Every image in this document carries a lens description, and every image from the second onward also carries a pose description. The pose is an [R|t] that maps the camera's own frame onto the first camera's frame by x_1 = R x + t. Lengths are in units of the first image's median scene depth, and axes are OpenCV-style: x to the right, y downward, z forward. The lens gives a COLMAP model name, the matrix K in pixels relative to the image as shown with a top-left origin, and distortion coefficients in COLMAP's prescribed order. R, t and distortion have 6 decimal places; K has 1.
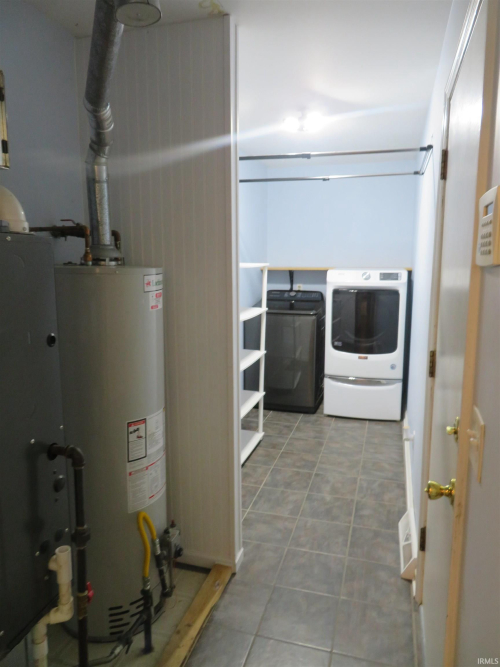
lens RADIAL K [[484.2, 0, 250.0], [0, 484.2, 333.5], [0, 0, 1]] dist [-0.001301, 0.001209]
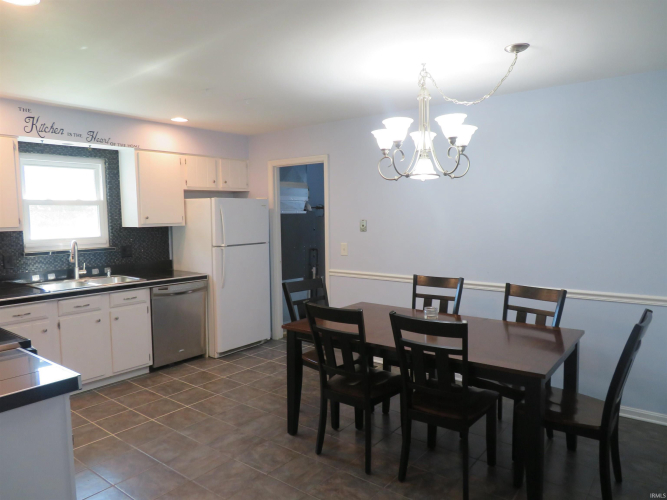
lens RADIAL K [[484.2, 0, 333.5], [0, 484.2, 250.0], [0, 0, 1]] dist [-0.001301, 0.001209]
pose [[0.926056, 0.019268, -0.376894, 1.818407], [-0.045574, 0.997097, -0.061002, 0.567378], [0.374624, 0.073667, 0.924245, -3.867617]]
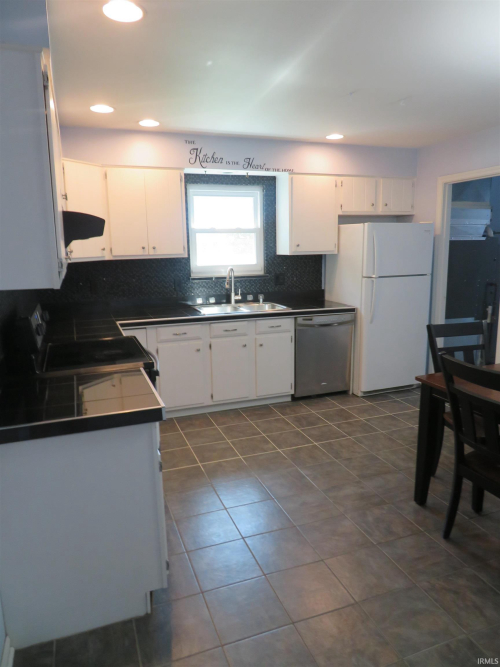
lens RADIAL K [[484.2, 0, 250.0], [0, 484.2, 333.5], [0, 0, 1]] dist [-0.001301, 0.001209]
pose [[0.597952, 0.135372, -0.790017, 1.824732], [-0.104529, 0.990387, 0.090590, 0.518212], [0.794687, 0.028411, 0.606355, -3.410843]]
